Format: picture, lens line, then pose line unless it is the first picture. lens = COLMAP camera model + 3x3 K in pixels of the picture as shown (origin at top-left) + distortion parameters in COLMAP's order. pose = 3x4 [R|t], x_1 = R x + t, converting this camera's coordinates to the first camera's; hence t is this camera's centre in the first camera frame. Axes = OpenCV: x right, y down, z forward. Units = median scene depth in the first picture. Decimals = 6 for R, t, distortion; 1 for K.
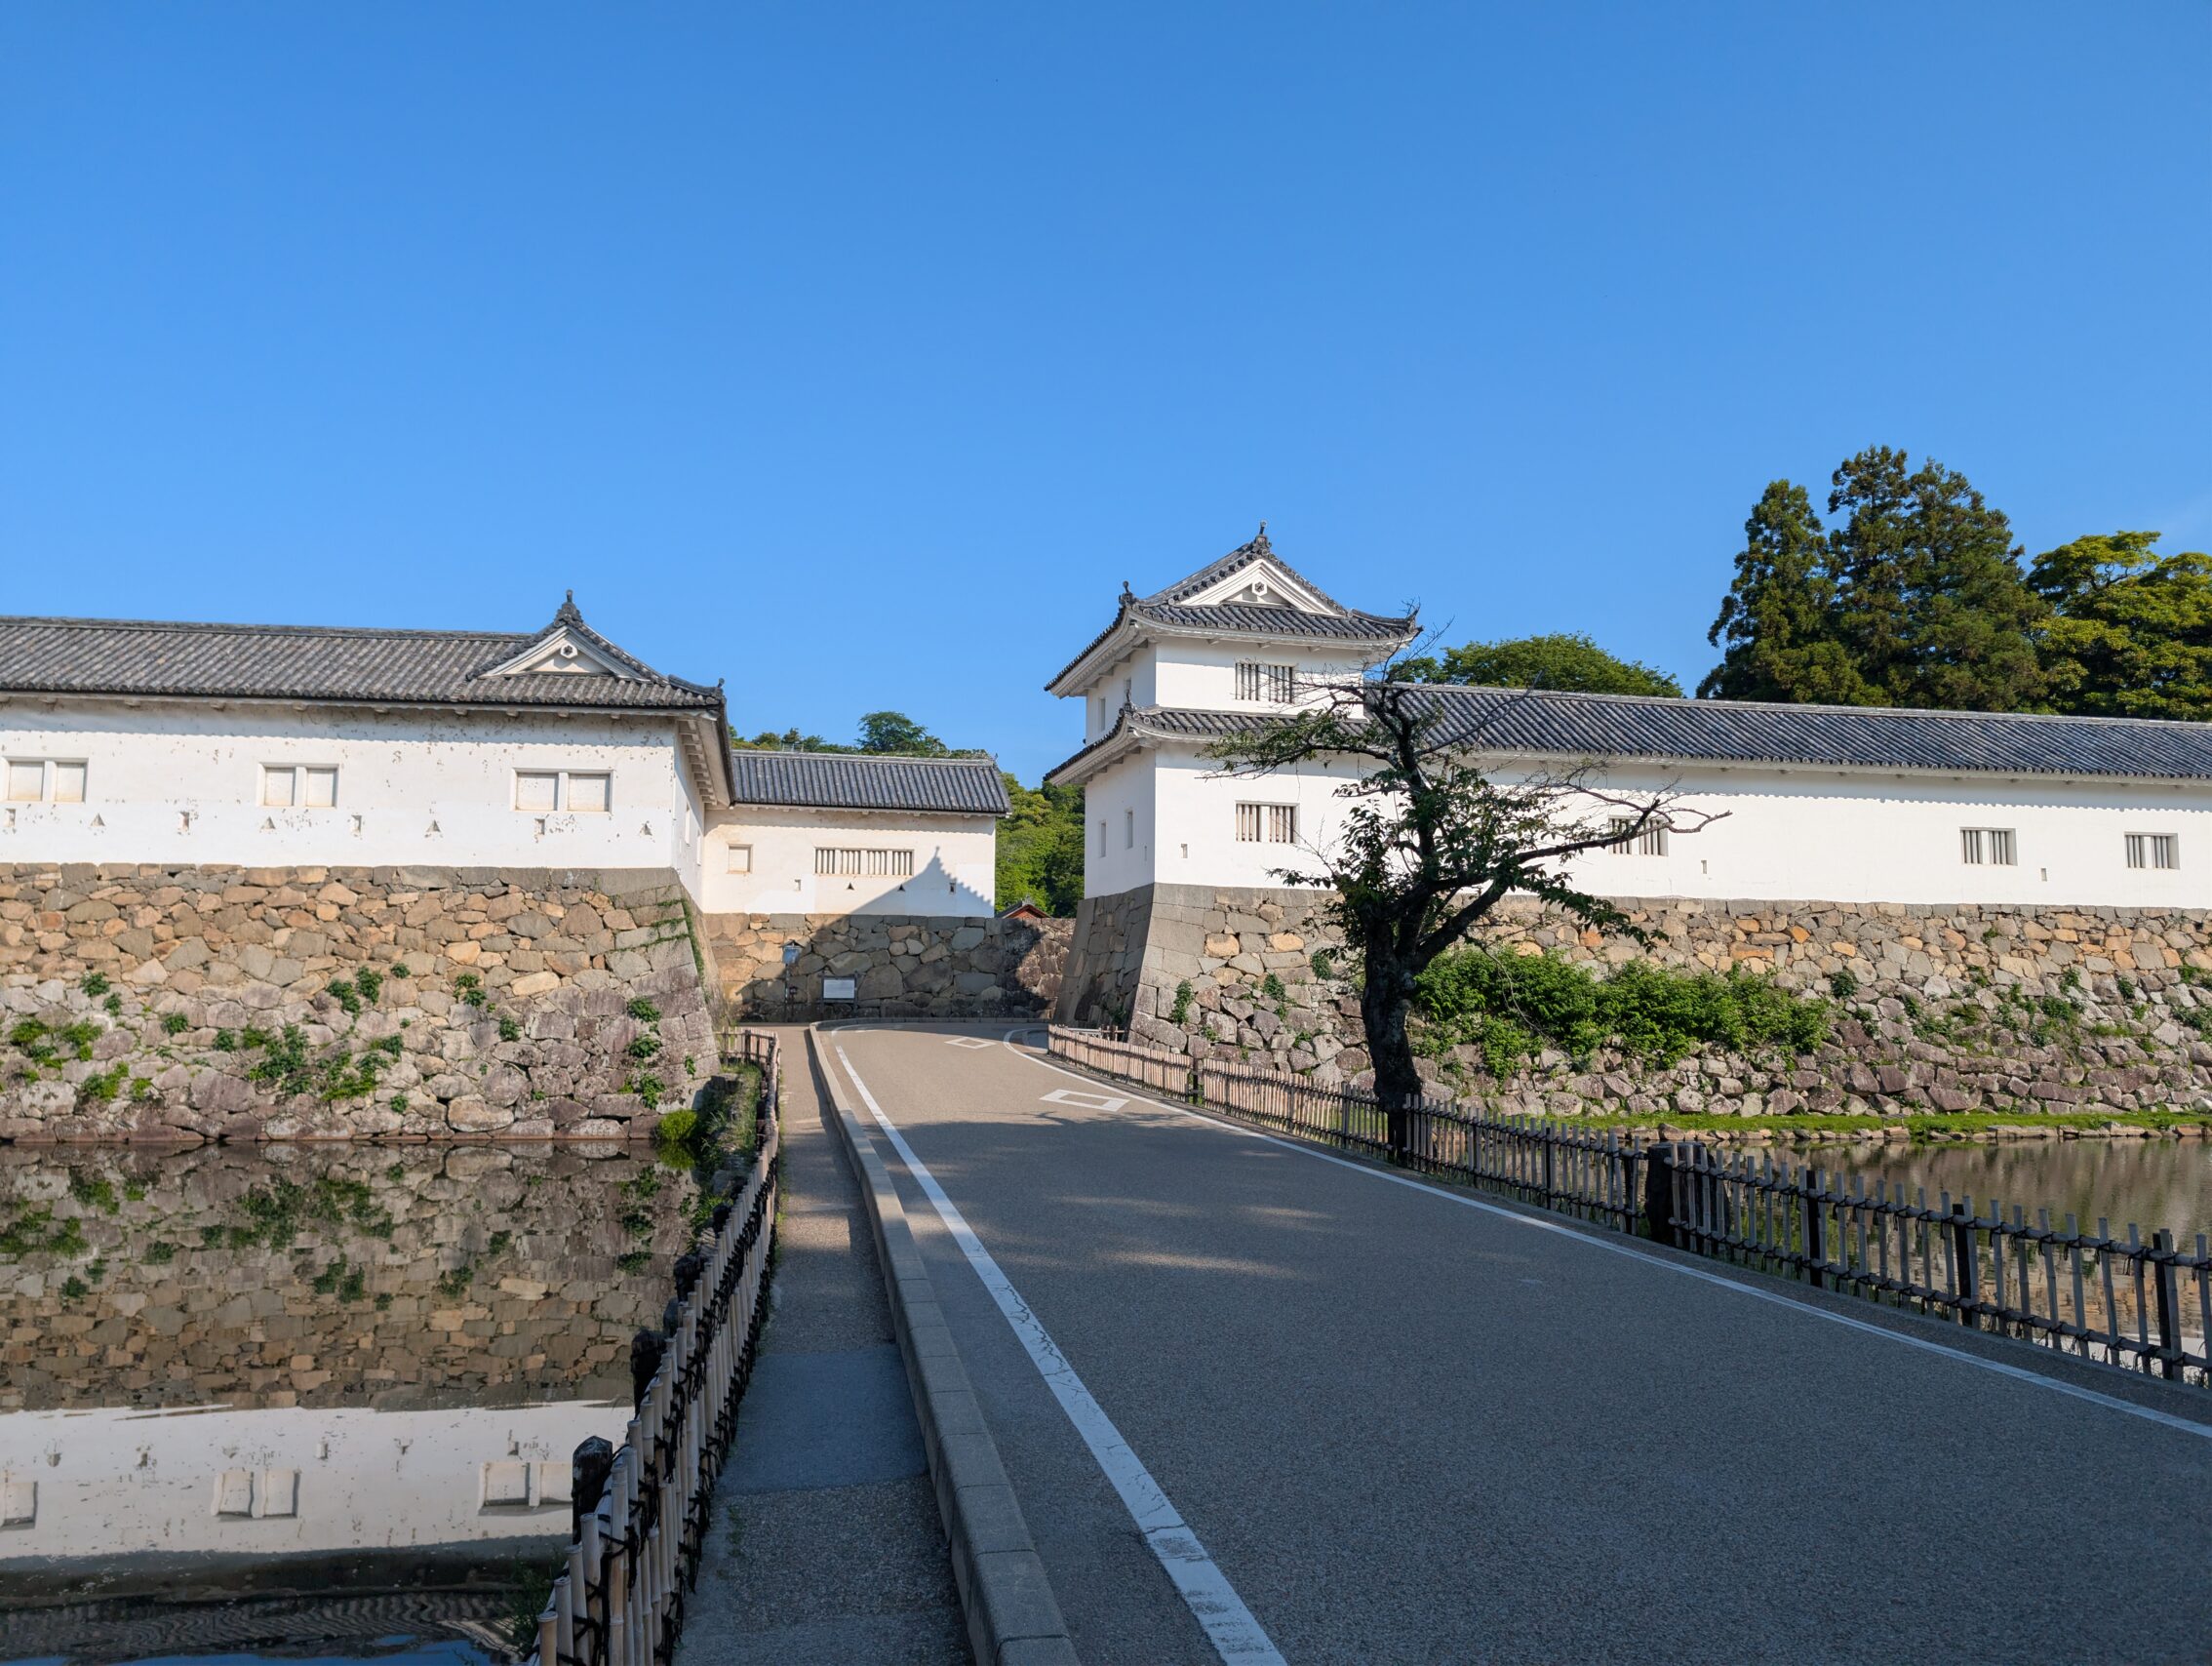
lens RADIAL K [[1565.1, 0, 1103.5], [0, 1565.1, 827.0], [0, 0, 1]] dist [0.003539, -0.013810]
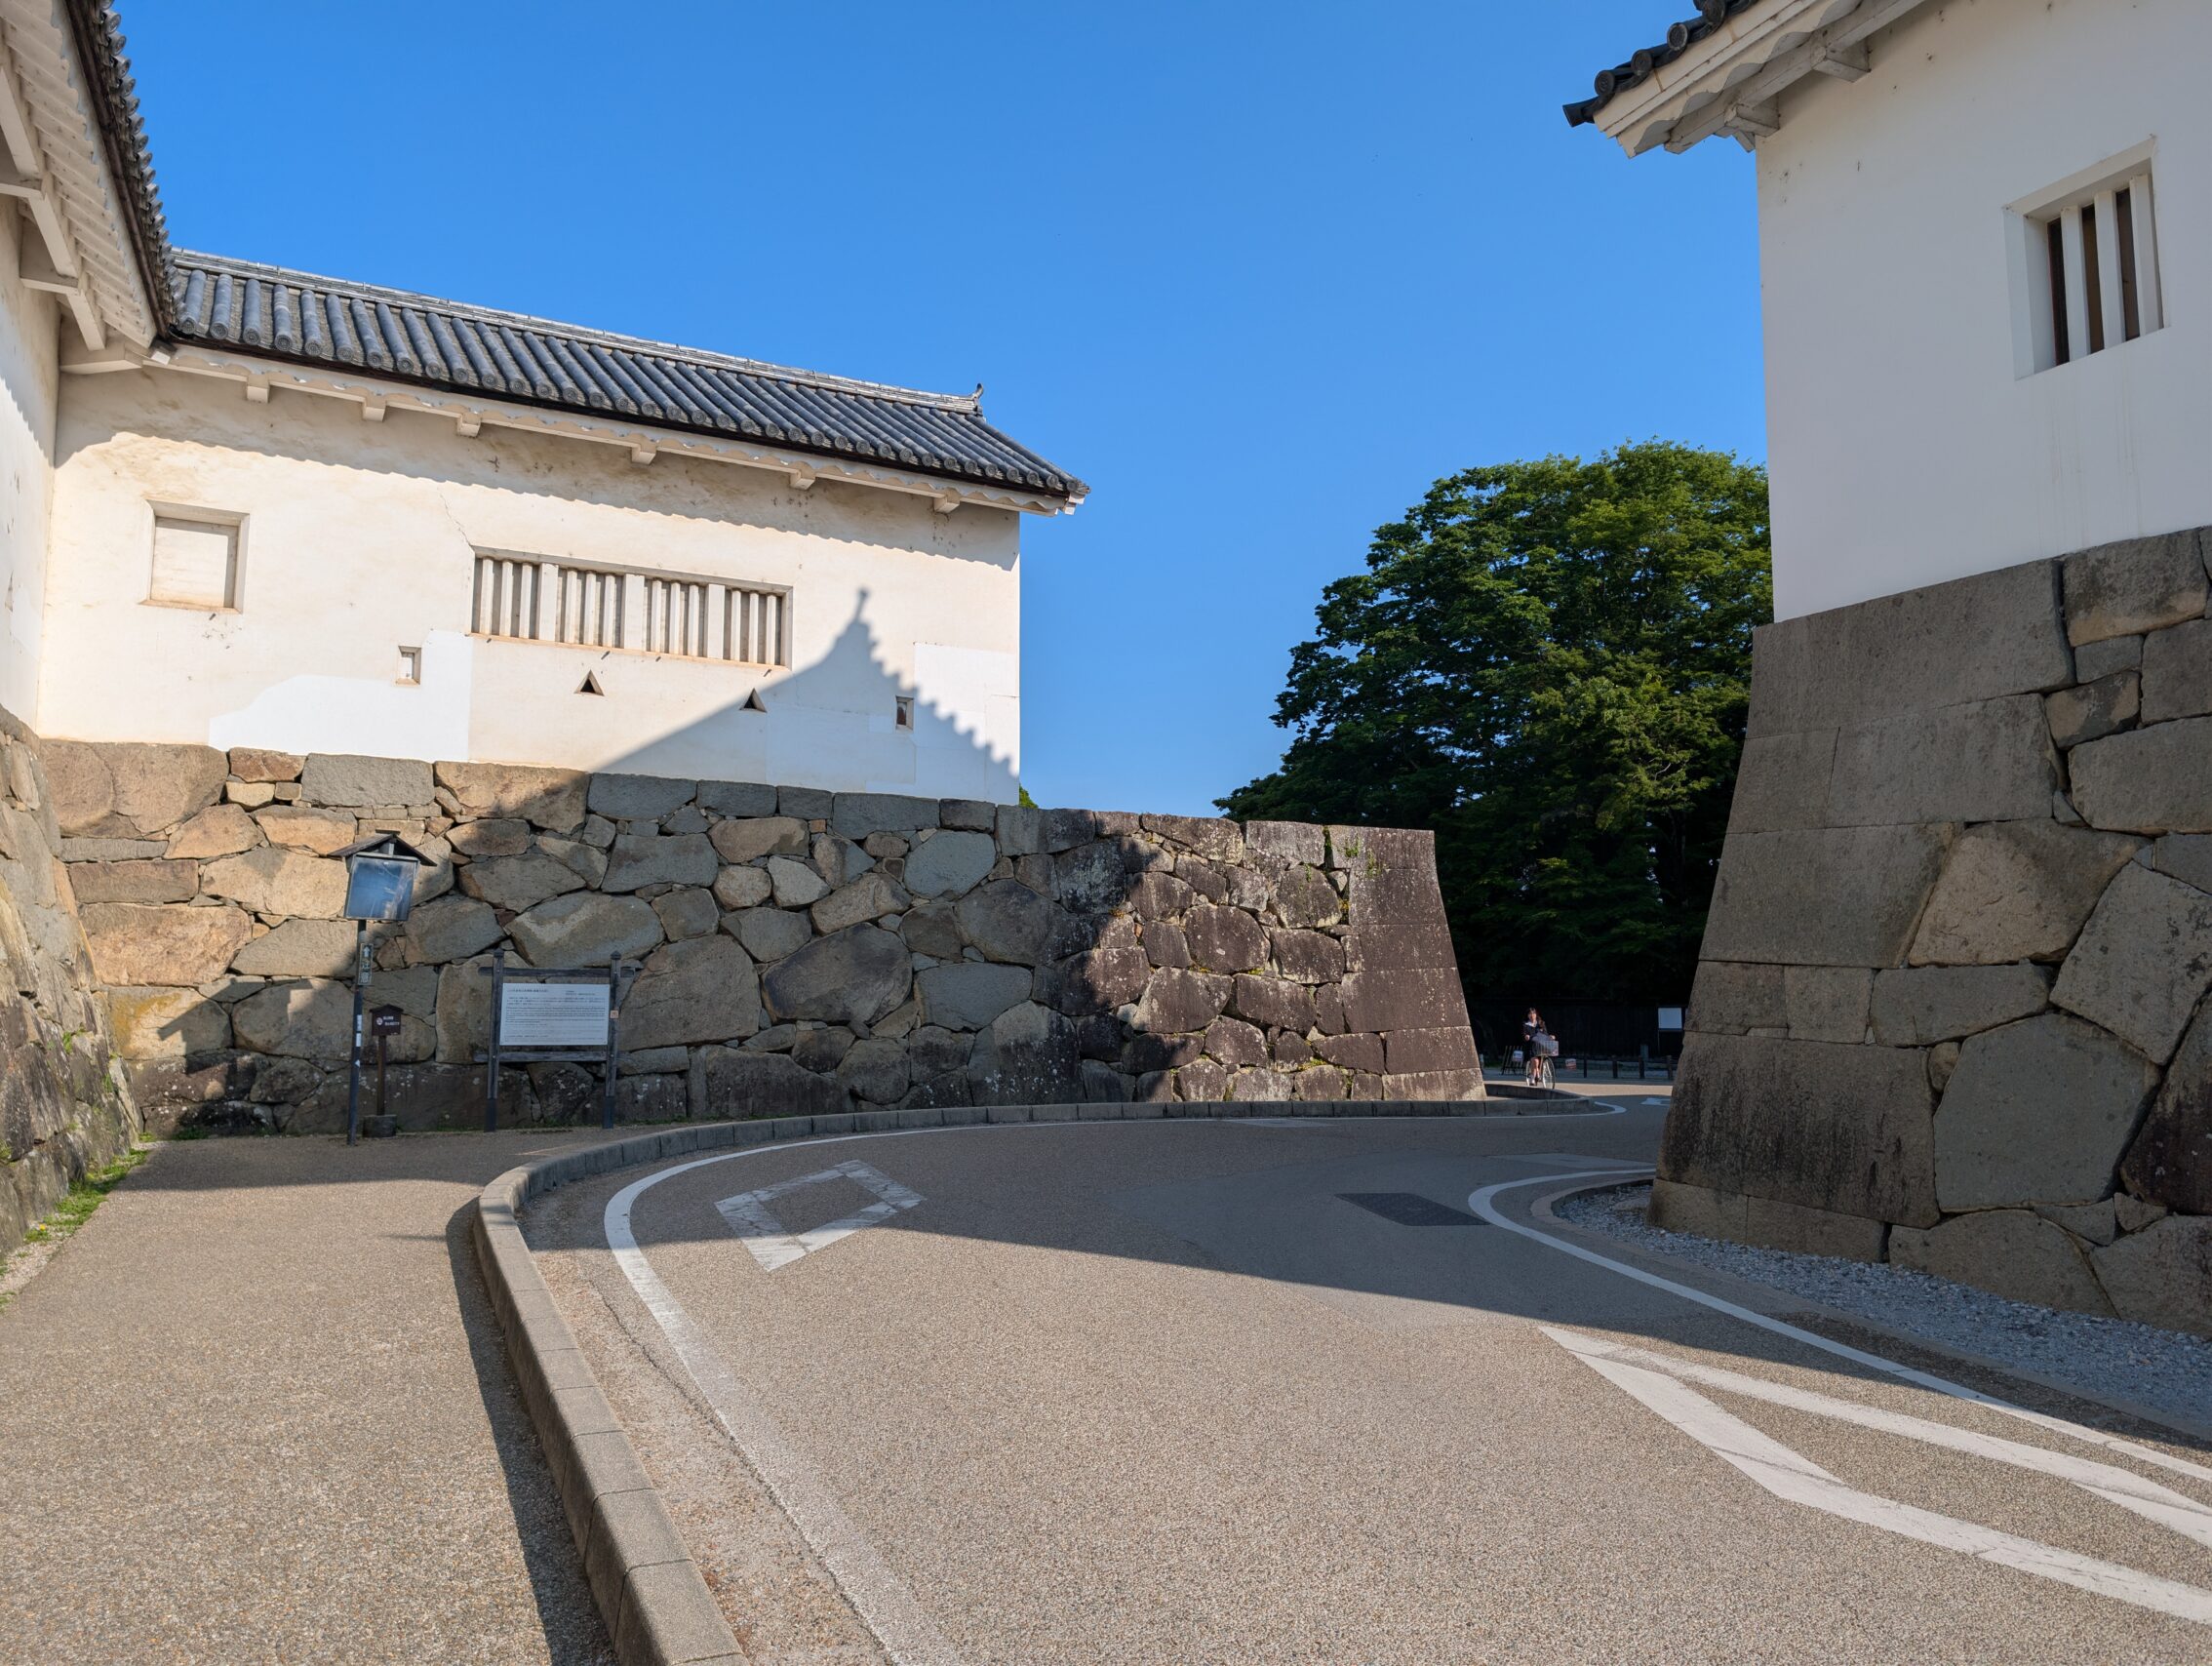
lens RADIAL K [[1565.1, 0, 1111.3], [0, 1565.1, 840.2], [0, 0, 1]] dist [0.003539, -0.013810]
pose [[0.969789, 0.025517, 0.242607, -0.136441], [-0.025464, 0.999670, -0.003355, 0.067560], [-0.242613, -0.002924, 0.970119, 0.673777]]
